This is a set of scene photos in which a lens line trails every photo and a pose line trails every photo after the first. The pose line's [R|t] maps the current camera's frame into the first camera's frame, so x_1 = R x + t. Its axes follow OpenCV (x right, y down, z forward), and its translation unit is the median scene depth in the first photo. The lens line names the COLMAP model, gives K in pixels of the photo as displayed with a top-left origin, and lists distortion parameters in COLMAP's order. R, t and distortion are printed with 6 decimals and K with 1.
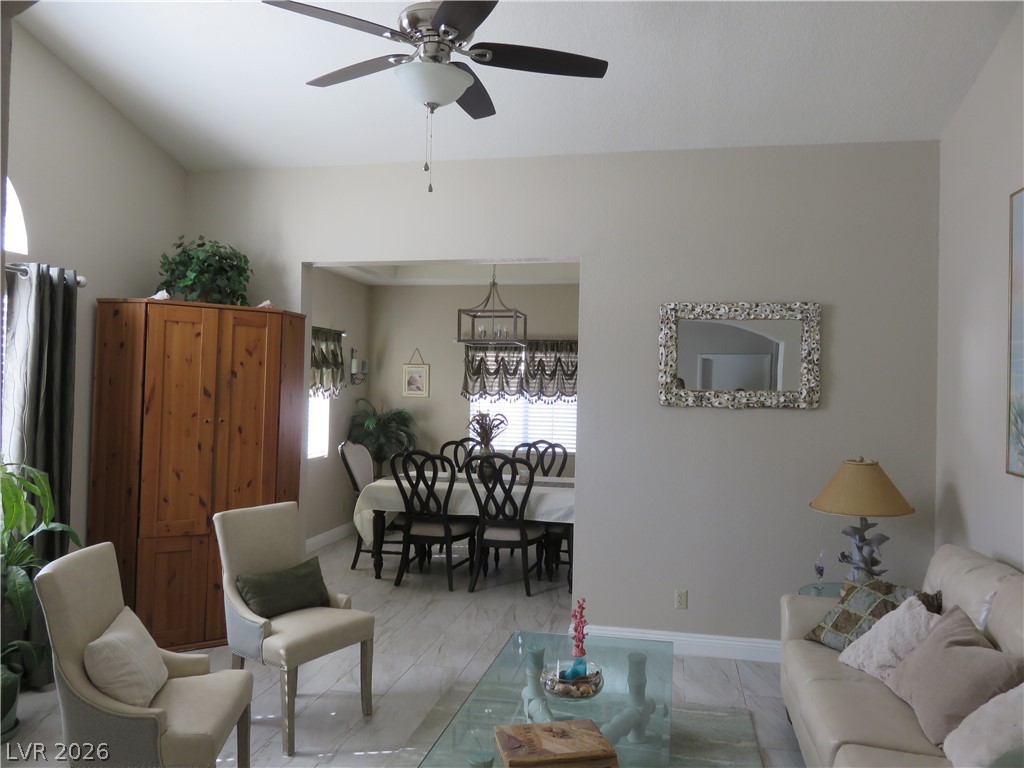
lens RADIAL K [[766.0, 0, 514.2], [0, 766.0, 382.3], [0, 0, 1]] dist [-0.011384, 0.005032]
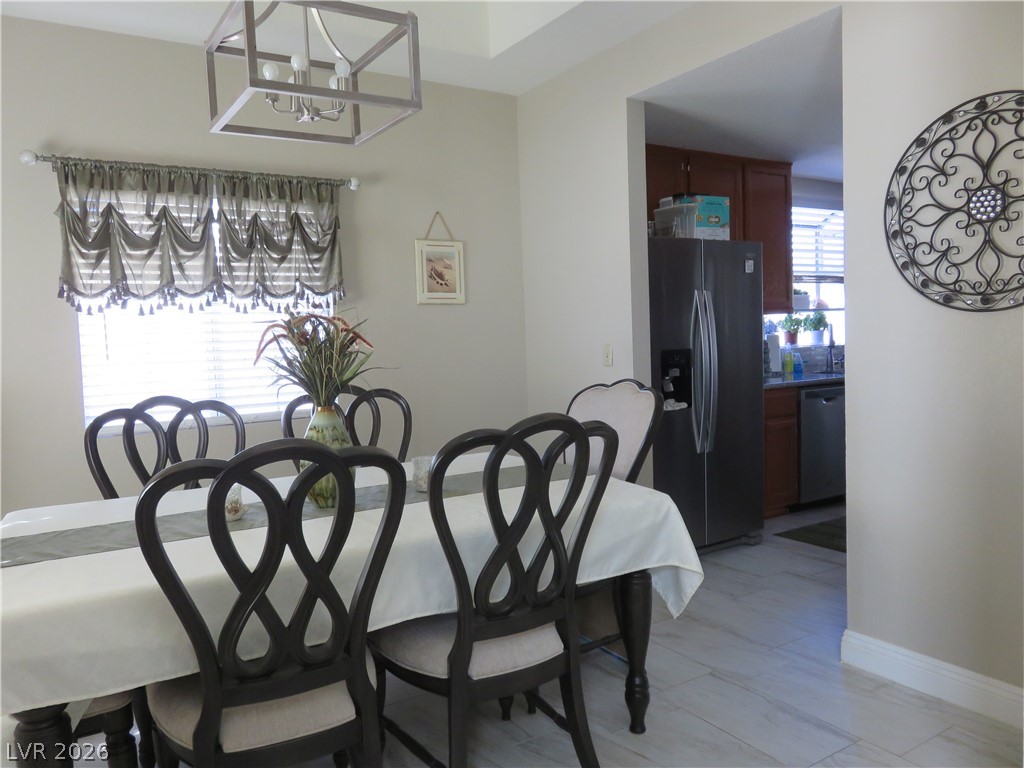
lens RADIAL K [[766.0, 0, 513.3], [0, 766.0, 380.2], [0, 0, 1]] dist [-0.011384, 0.005032]
pose [[0.713434, -0.086501, 0.695363, -0.245184], [0.037854, 0.995660, 0.085019, 0.046779], [-0.699699, -0.034333, 0.713612, 0.747019]]
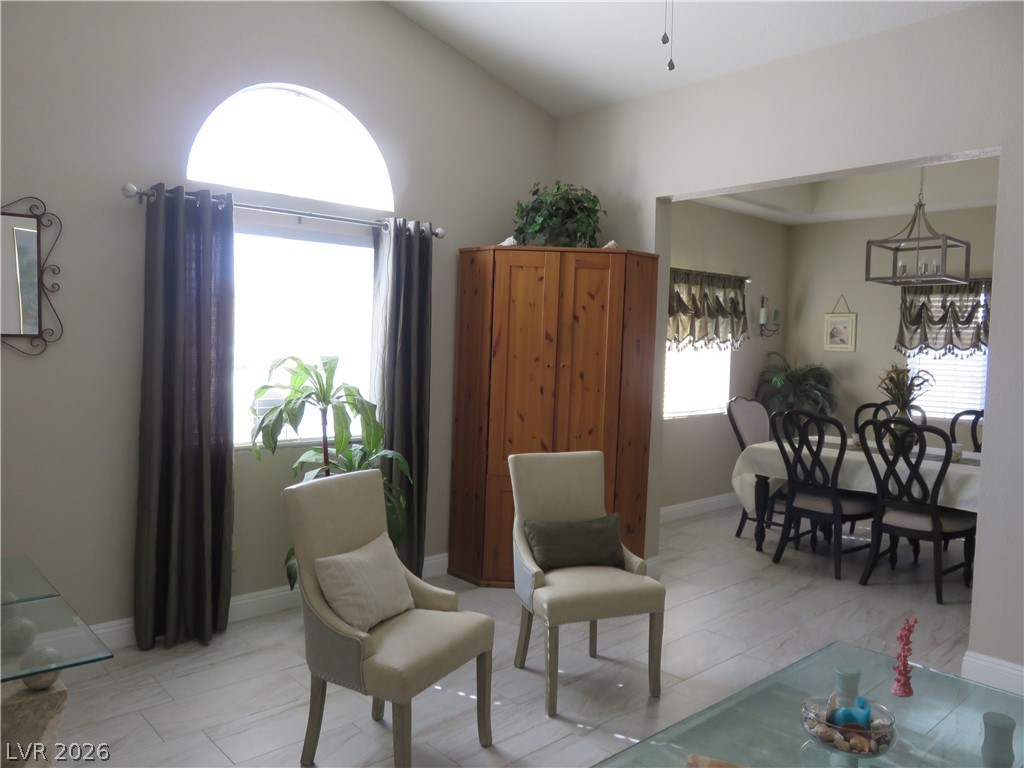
lens RADIAL K [[766.0, 0, 512.6], [0, 766.0, 381.2], [0, 0, 1]] dist [-0.011384, 0.005032]
pose [[0.809443, 0.032043, -0.586324, 0.111255], [-0.003900, 0.998781, 0.049199, 0.016614], [0.587186, -0.037537, 0.808581, 0.122010]]
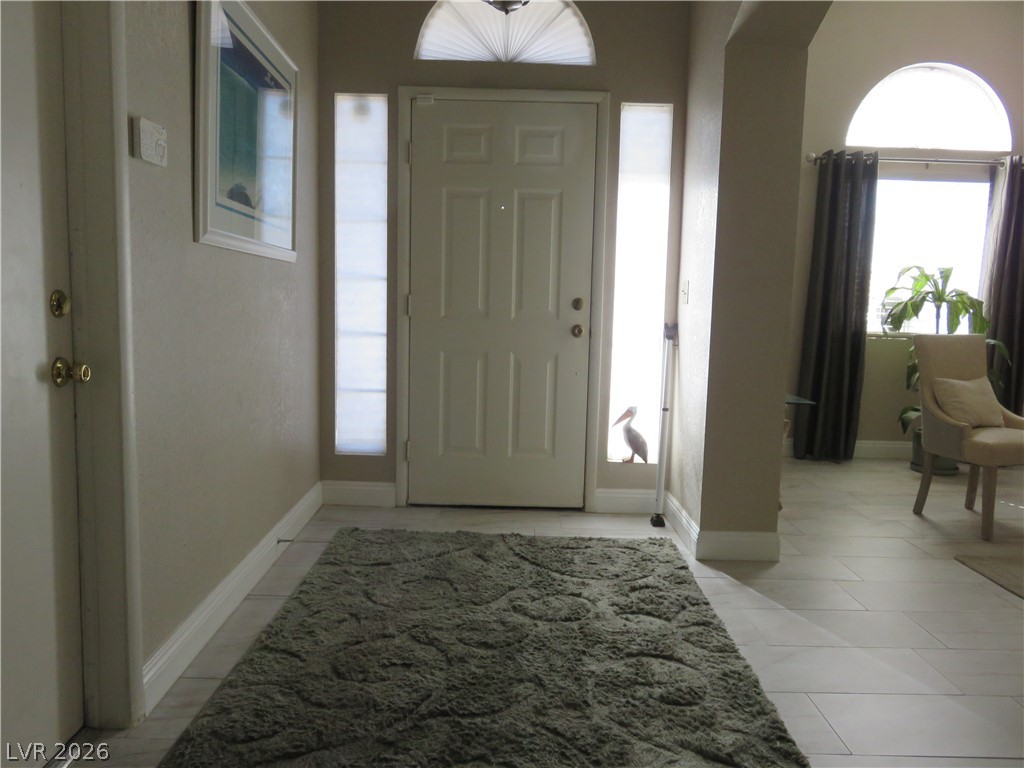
lens RADIAL K [[766.0, 0, 521.4], [0, 766.0, 384.0], [0, 0, 1]] dist [-0.011384, 0.005032]
pose [[0.224094, 0.093964, -0.970027, 0.339965], [-0.012767, 0.995539, 0.093486, 0.084274], [0.974484, -0.008565, 0.224294, -0.099638]]
